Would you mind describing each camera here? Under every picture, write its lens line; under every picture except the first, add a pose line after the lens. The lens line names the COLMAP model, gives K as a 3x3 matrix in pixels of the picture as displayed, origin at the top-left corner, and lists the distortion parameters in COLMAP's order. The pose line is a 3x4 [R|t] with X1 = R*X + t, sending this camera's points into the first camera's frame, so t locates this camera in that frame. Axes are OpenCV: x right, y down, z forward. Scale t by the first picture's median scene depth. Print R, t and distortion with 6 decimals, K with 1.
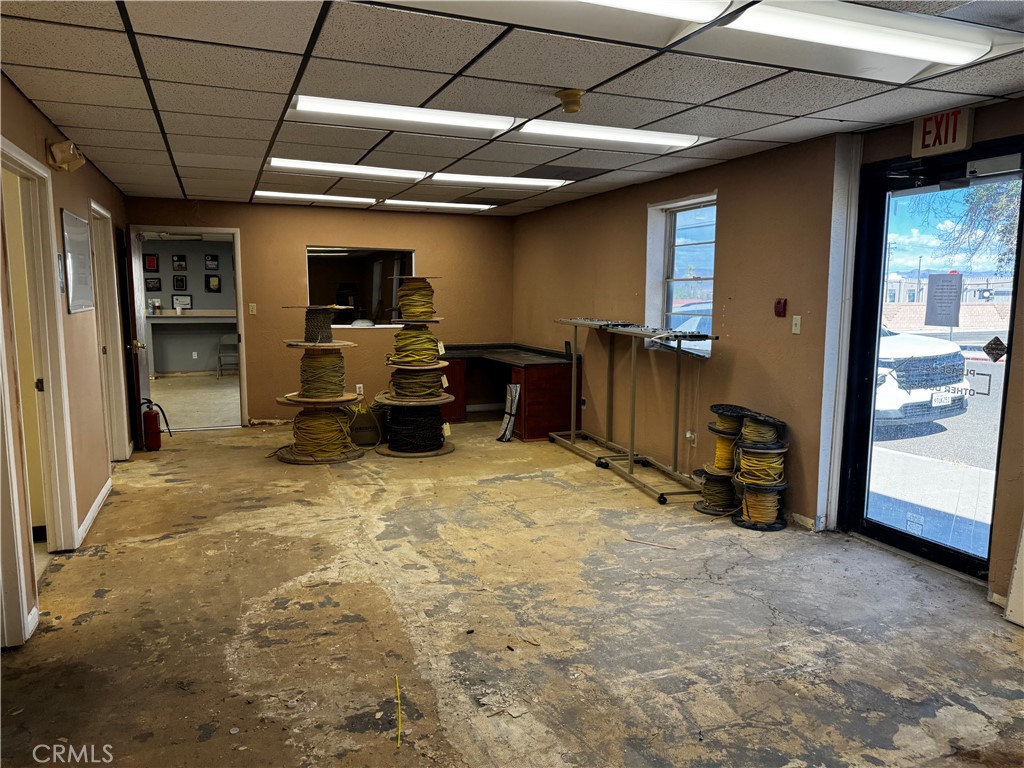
lens RADIAL K [[719.9, 0, 510.8], [0, 719.9, 393.4], [0, 0, 1]] dist [-0.002243, -0.017611]
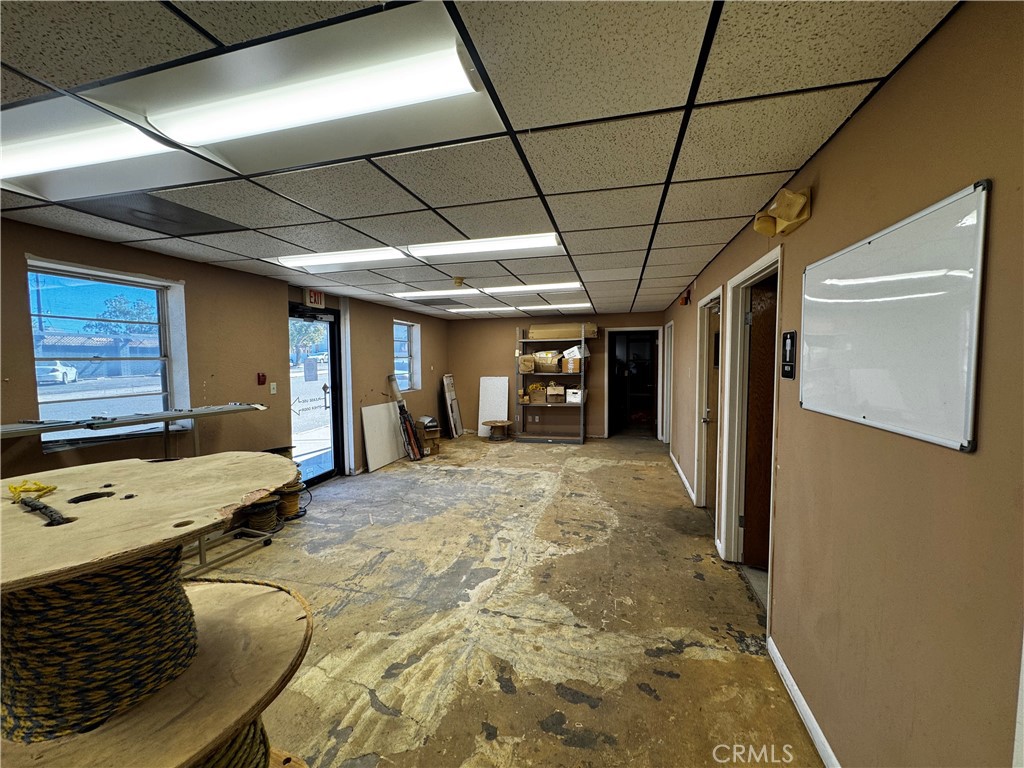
lens RADIAL K [[412.7, 0, 508.0], [0, 412.7, 376.0], [0, 0, 1]] dist [-0.003202, 0.000843]
pose [[-0.798817, -0.029547, 0.600848, -0.651350], [0.087139, 0.982576, 0.164169, -0.256449], [-0.595230, 0.183498, -0.782323, 1.570663]]
